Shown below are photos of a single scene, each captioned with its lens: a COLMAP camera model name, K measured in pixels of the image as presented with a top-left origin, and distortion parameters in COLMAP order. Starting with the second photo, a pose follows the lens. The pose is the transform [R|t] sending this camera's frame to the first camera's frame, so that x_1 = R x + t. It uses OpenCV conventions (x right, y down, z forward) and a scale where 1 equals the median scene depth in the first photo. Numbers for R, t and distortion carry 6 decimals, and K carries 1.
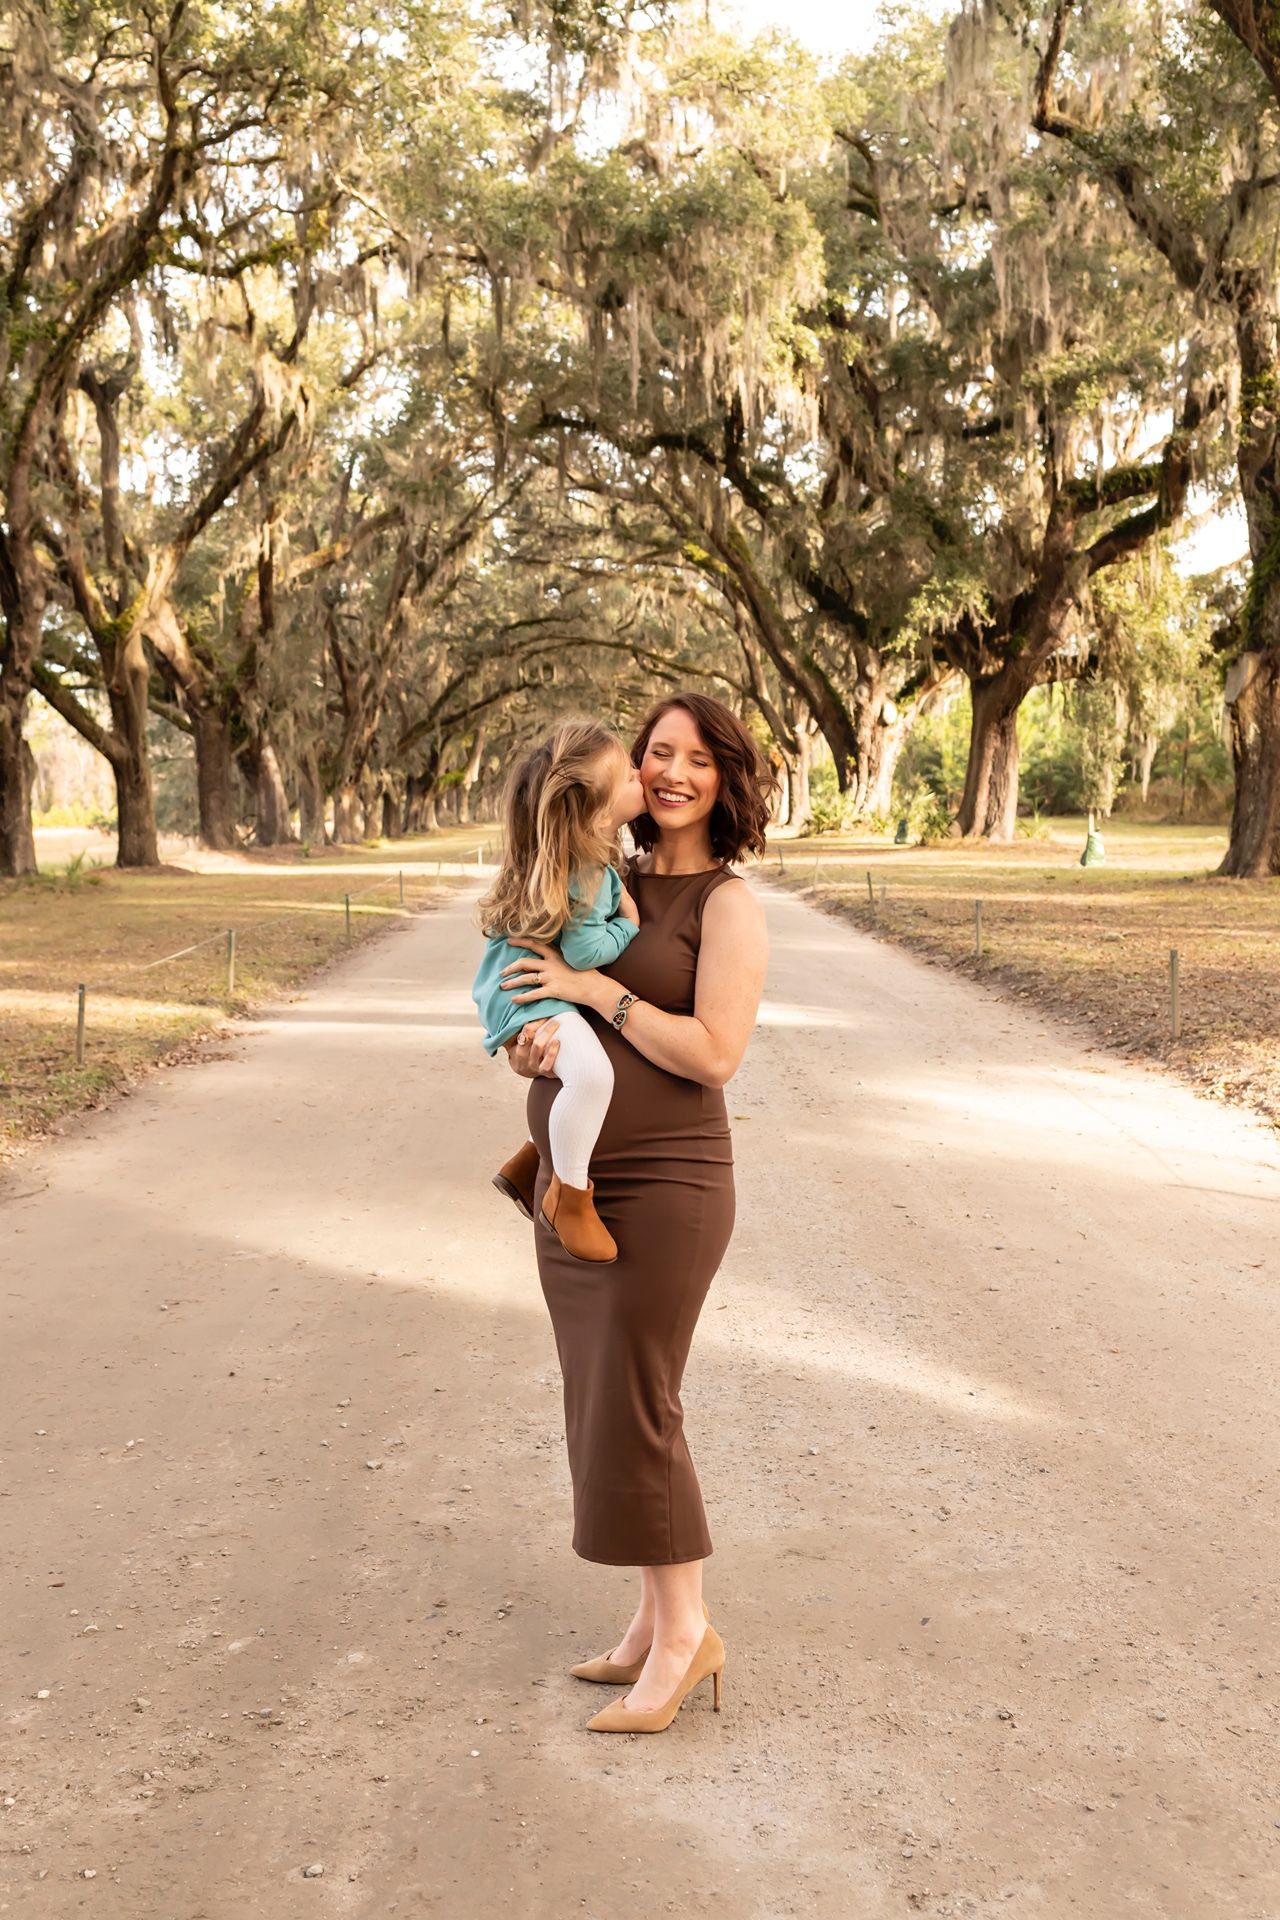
lens RADIAL K [[2003.8, 0, 652.4], [0, 2003.8, 914.3], [0, 0, 1]] dist [0.011902, -0.007506]
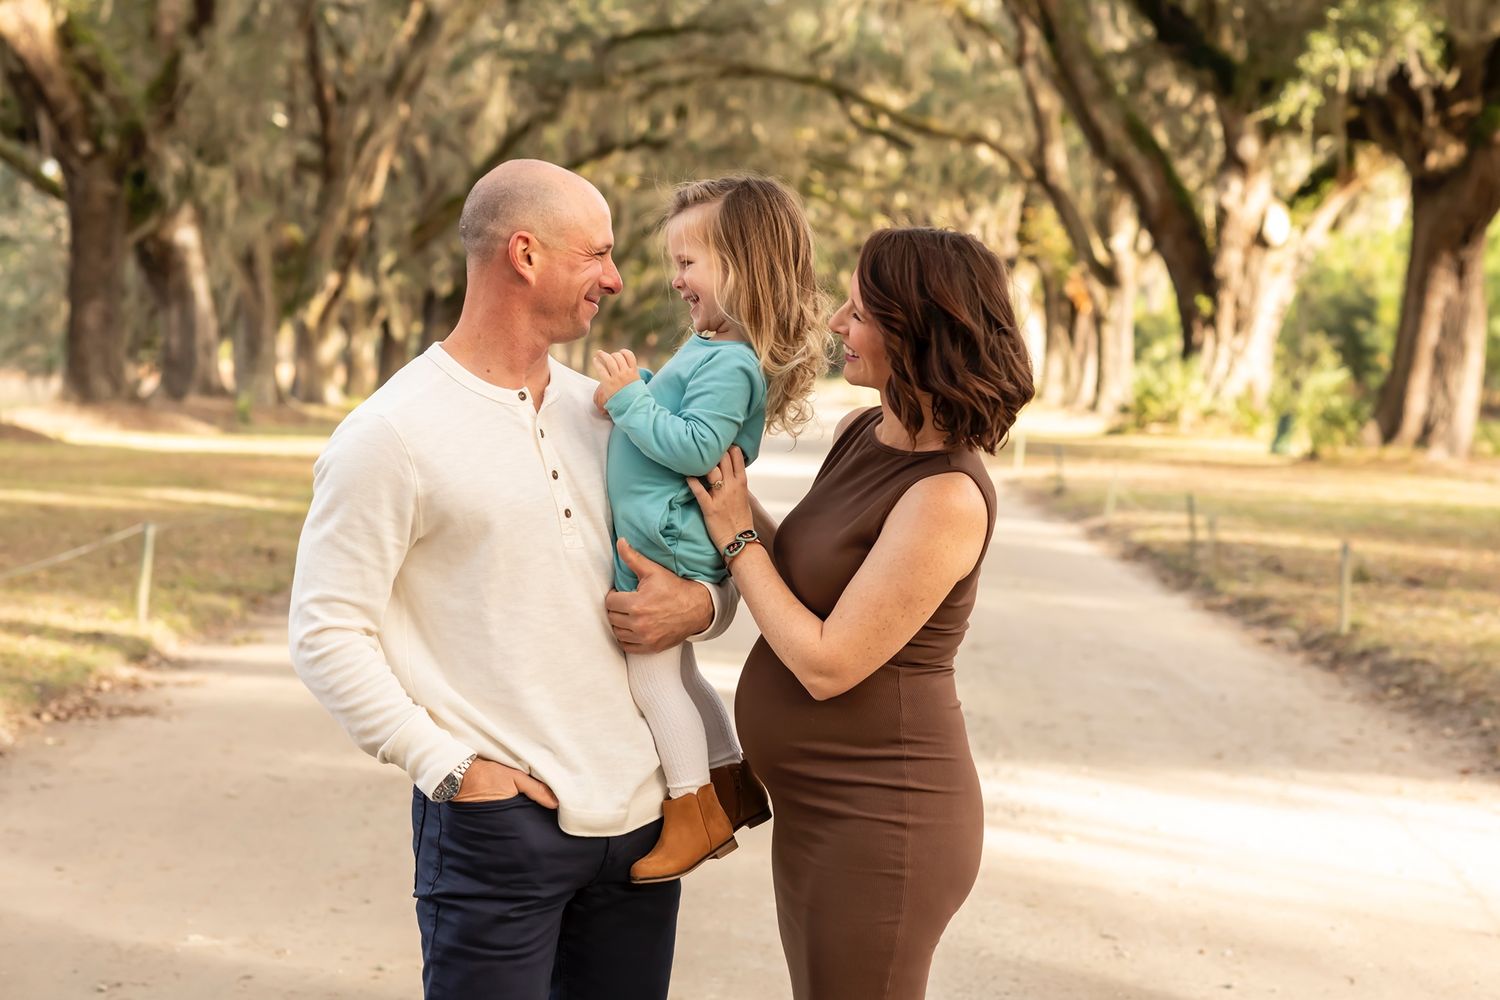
lens RADIAL K [[4500.0, 0, 750.3], [0, 4500.0, 501.0], [0, 0, 1]] dist [-0.020285, 0.298840]
pose [[0.997808, 0.054247, -0.037895, 0.023359], [-0.055178, 0.998188, -0.023993, 0.017683], [0.036525, 0.026032, 0.998994, -0.297507]]
